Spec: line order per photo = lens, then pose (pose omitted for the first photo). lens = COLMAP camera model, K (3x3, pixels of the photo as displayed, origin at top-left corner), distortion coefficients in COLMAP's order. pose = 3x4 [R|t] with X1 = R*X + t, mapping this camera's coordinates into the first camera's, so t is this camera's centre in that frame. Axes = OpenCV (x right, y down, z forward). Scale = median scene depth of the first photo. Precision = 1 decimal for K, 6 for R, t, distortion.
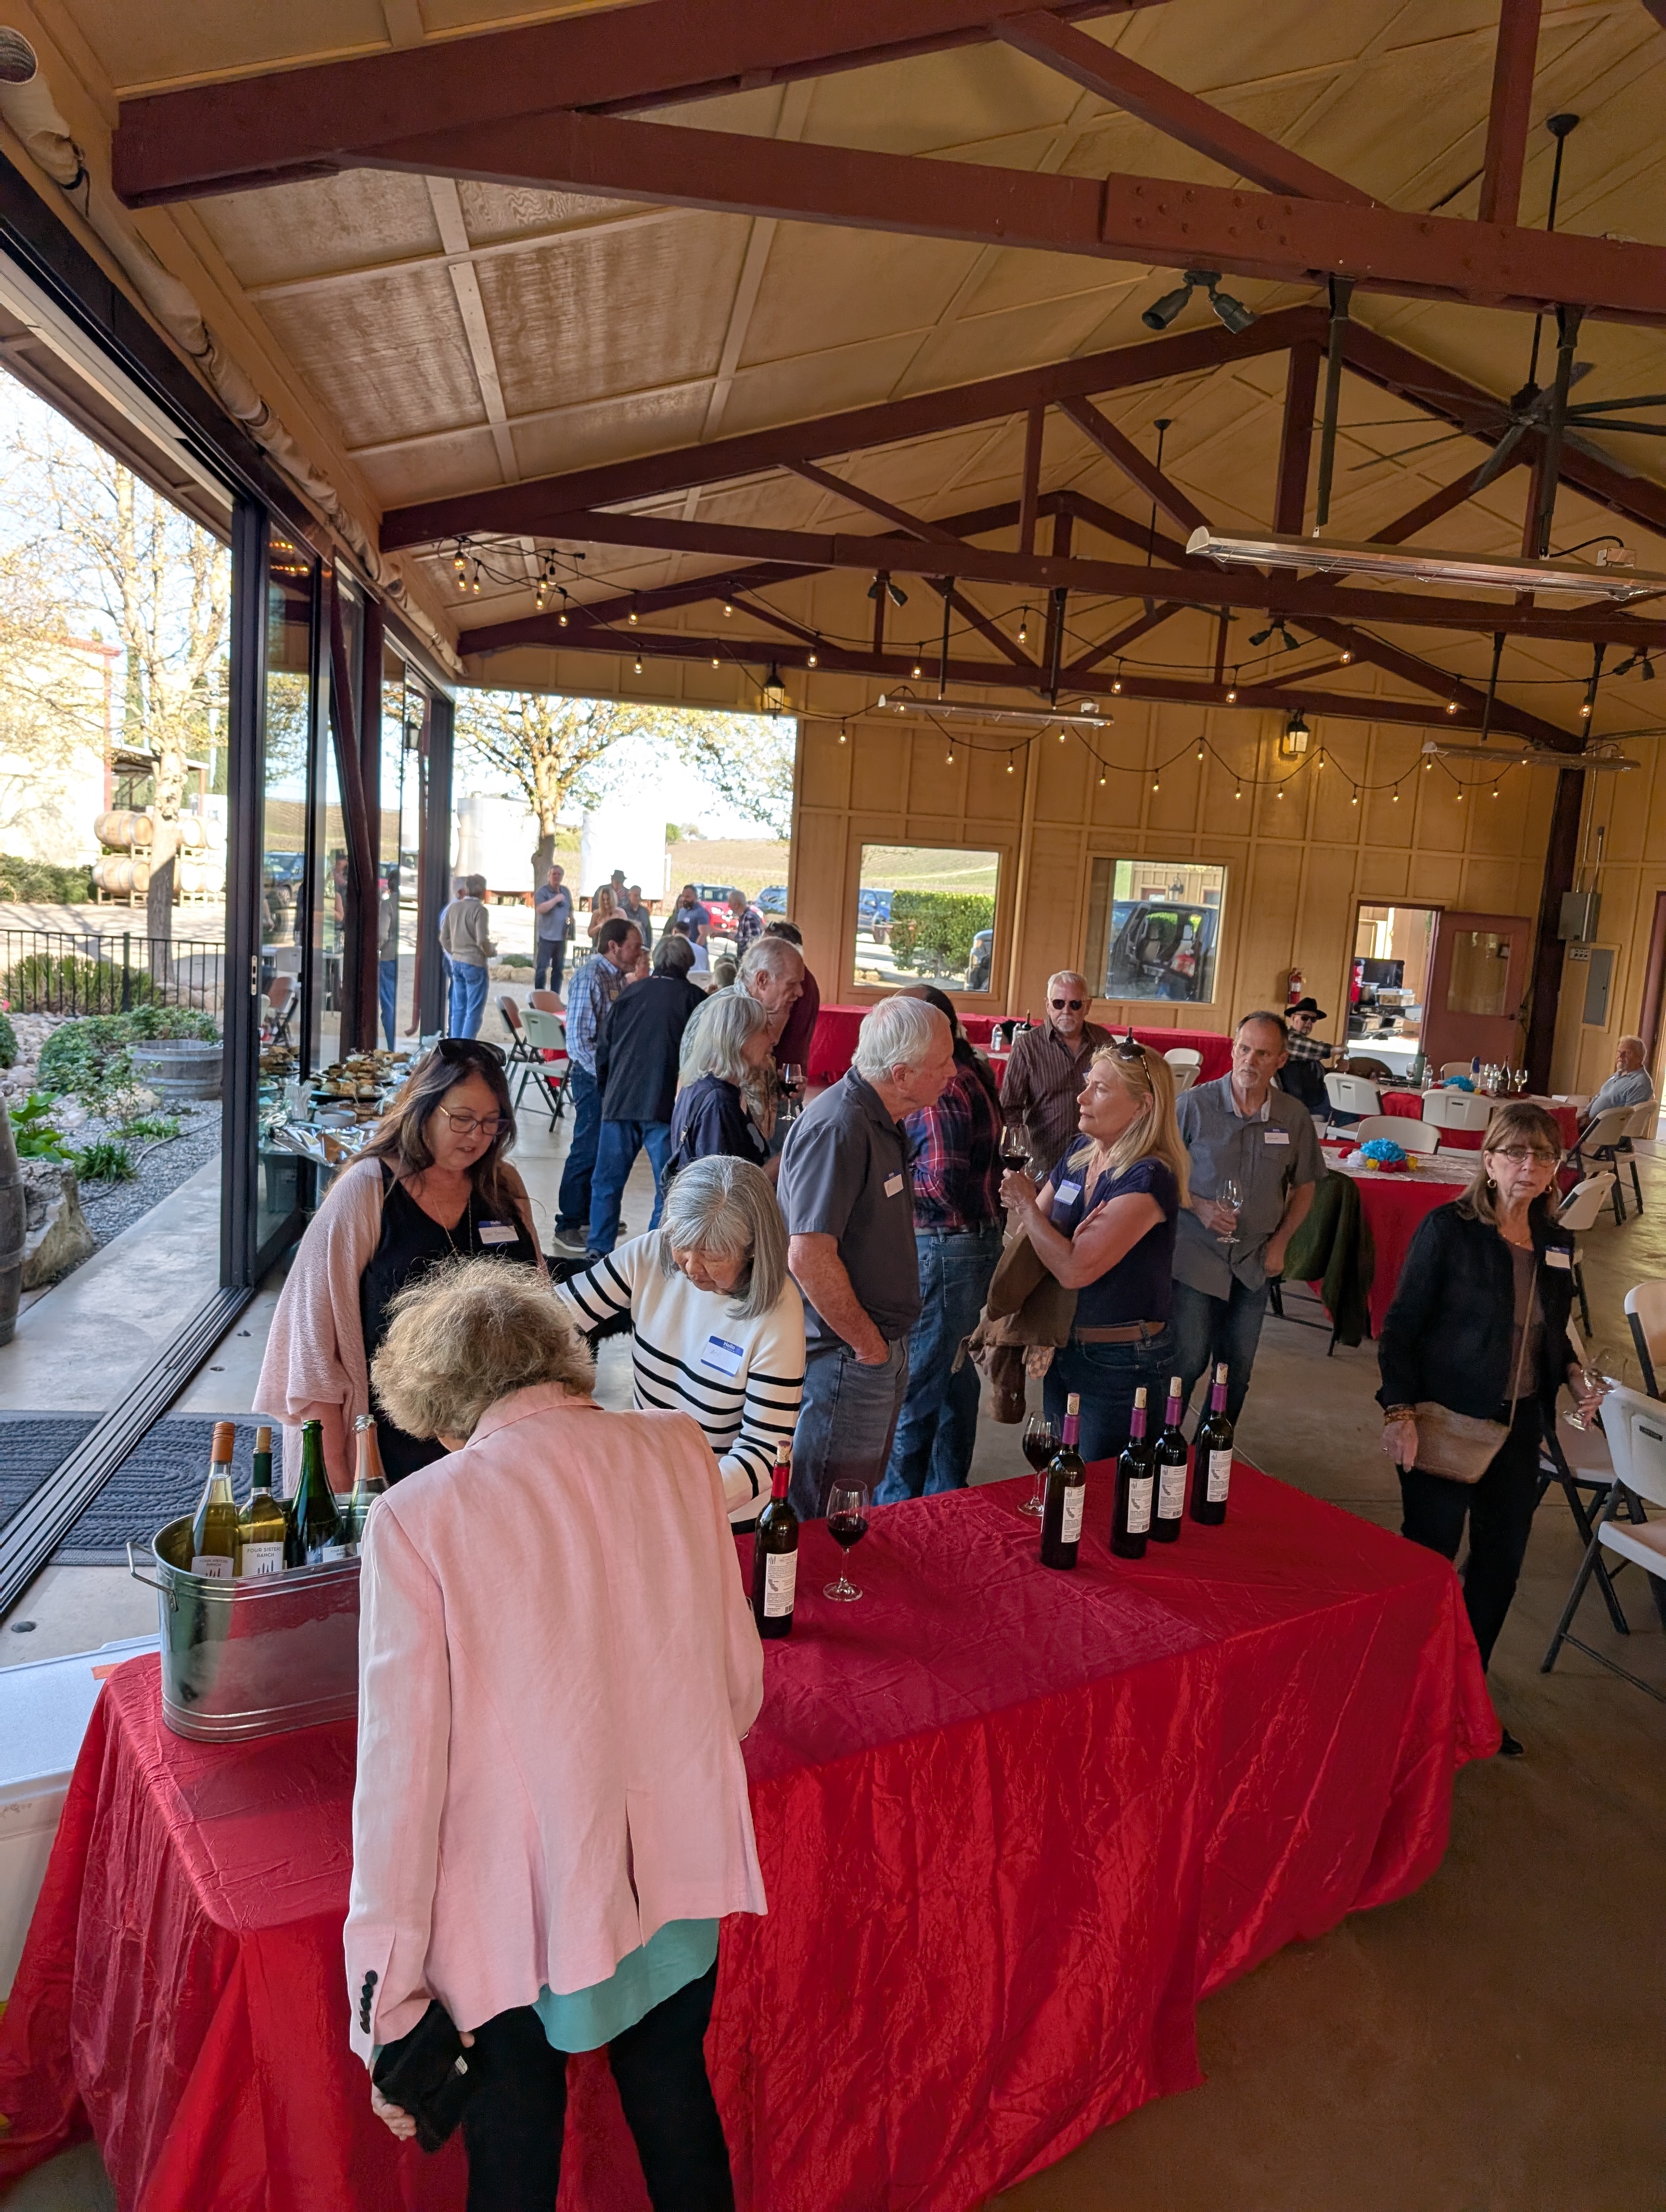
lens RADIAL K [[1554.4, 0, 867.1], [0, 1554.4, 1063.4], [0, 0, 1]] dist [-0.007822, -0.004586]
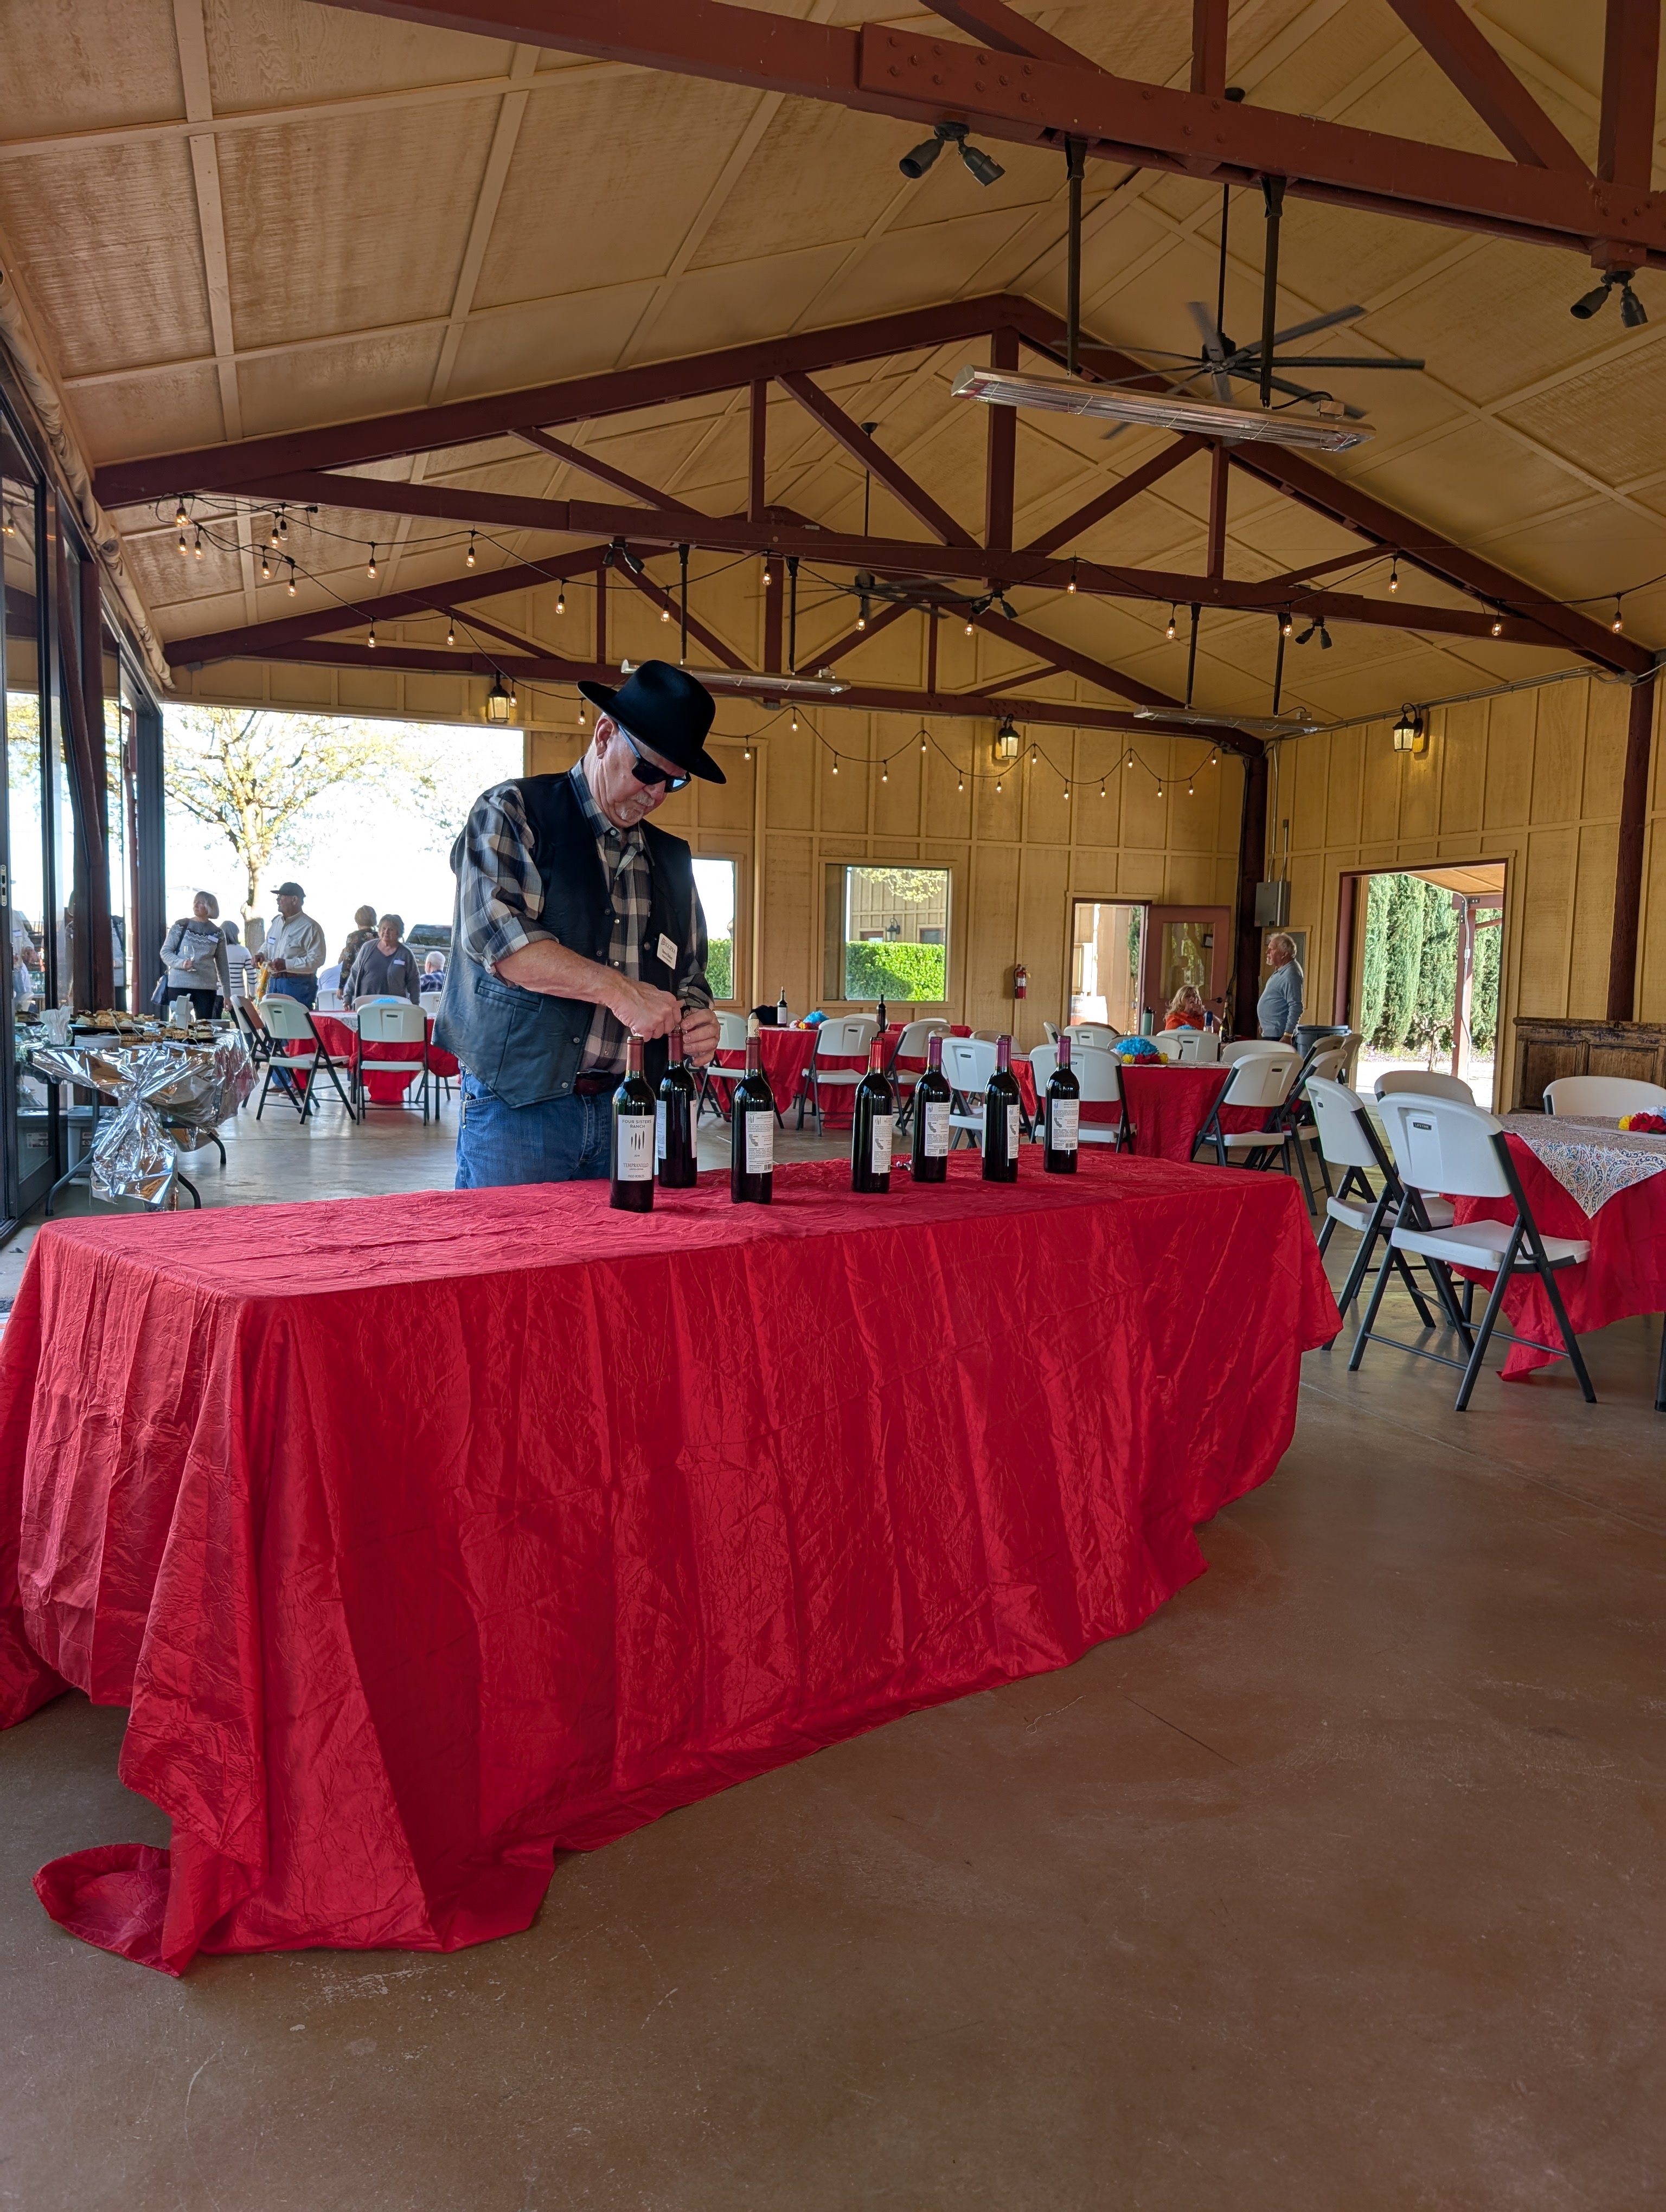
lens RADIAL K [[1544.8, 0, 833.0], [0, 1544.8, 1106.0], [0, 0, 1]] dist [0.019031, -0.022824]
pose [[0.985196, -0.058612, 0.161102, -0.040493], [0.063790, 0.997594, -0.027156, 0.099519], [-0.159123, 0.037031, 0.986564, -0.009067]]
